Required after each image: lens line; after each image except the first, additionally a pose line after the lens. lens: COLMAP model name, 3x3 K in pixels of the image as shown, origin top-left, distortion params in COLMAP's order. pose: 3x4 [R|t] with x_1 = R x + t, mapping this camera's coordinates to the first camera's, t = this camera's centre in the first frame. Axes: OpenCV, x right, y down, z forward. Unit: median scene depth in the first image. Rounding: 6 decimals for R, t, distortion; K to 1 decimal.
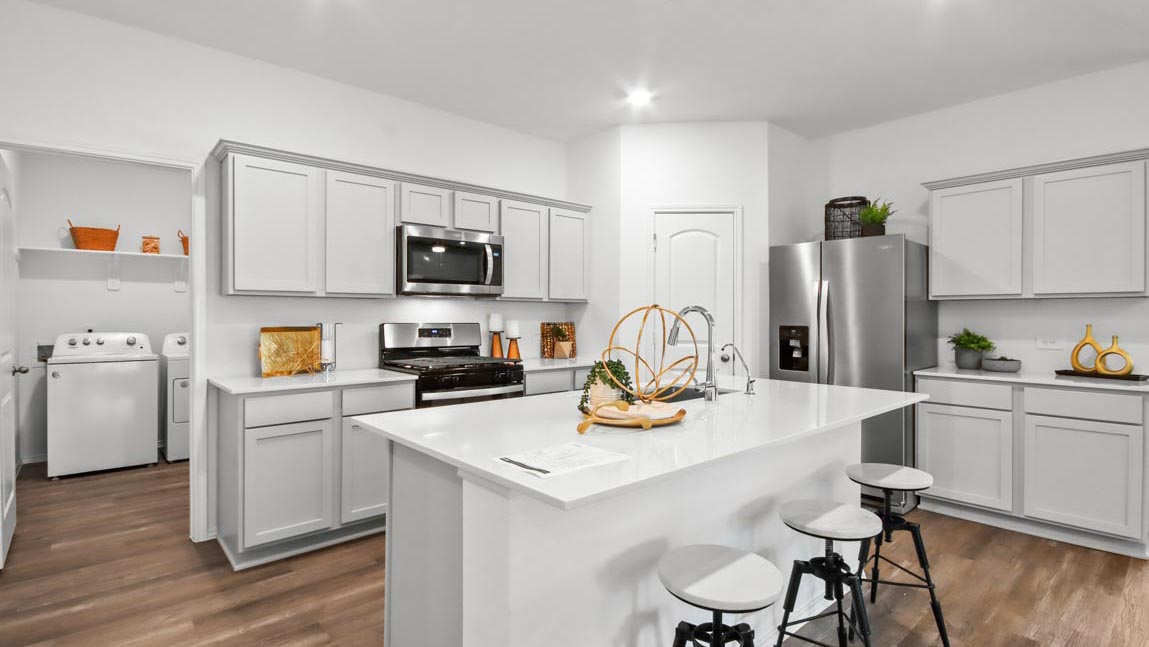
lens RADIAL K [[539.5, 0, 591.8], [0, 539.5, 313.6], [0, 0, 1]] dist [-0.000481, -0.001049]
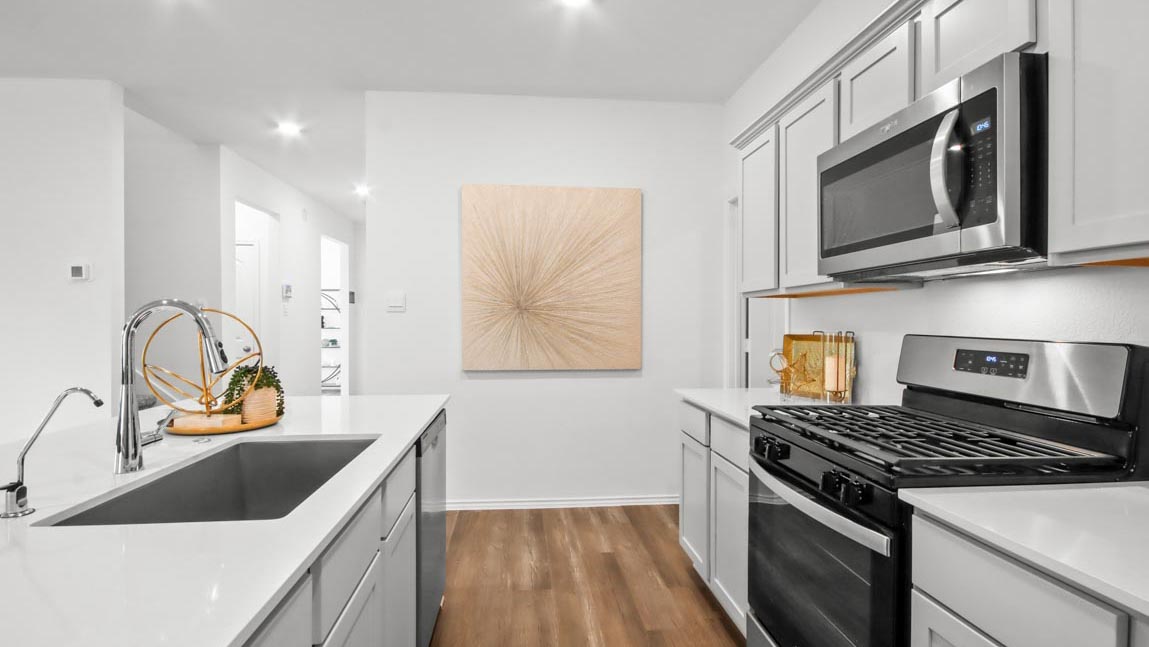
lens RADIAL K [[560.3, 0, 567.0], [0, 560.3, 326.0], [0, 0, 1]] dist [0.001529, -0.000189]
pose [[-0.609258, 0.003424, -0.792965, 0.333778], [-0.000545, 0.999989, 0.004737, 0.009362], [0.792972, 0.003318, -0.609249, 1.432660]]
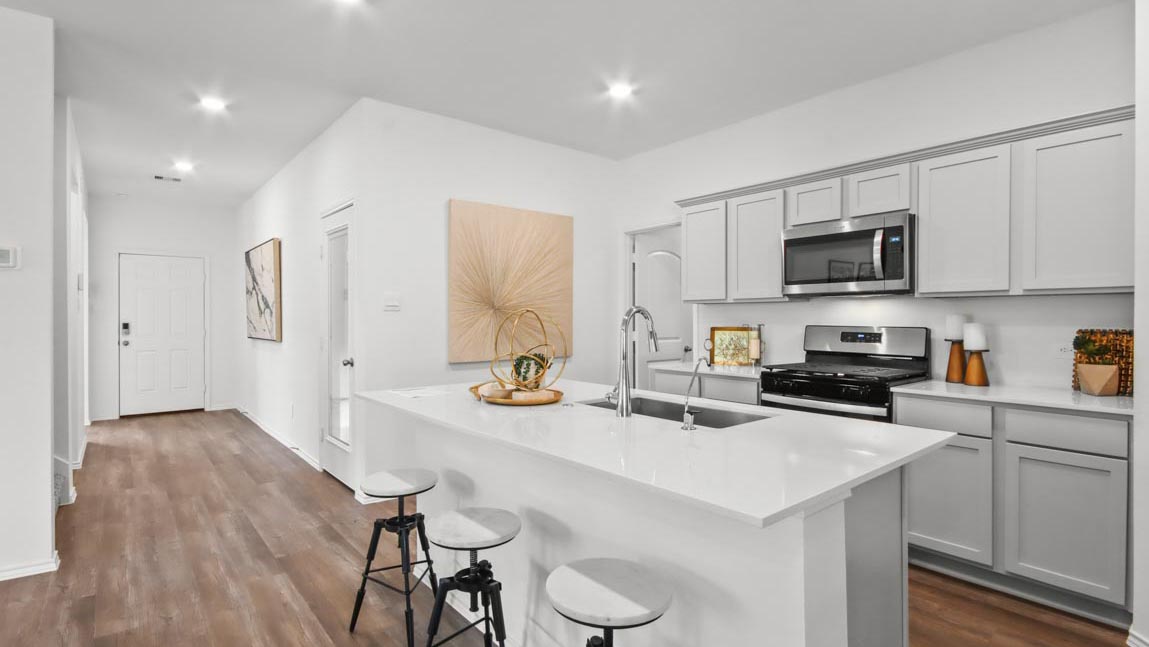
lens RADIAL K [[560.3, 0, 567.0], [0, 560.3, 326.0], [0, 0, 1]] dist [0.001529, -0.000189]
pose [[-0.049816, 0.010024, -0.998708, 0.926606], [0.003889, 0.999944, 0.009843, 0.008646], [0.998751, -0.003394, -0.049853, 0.806019]]
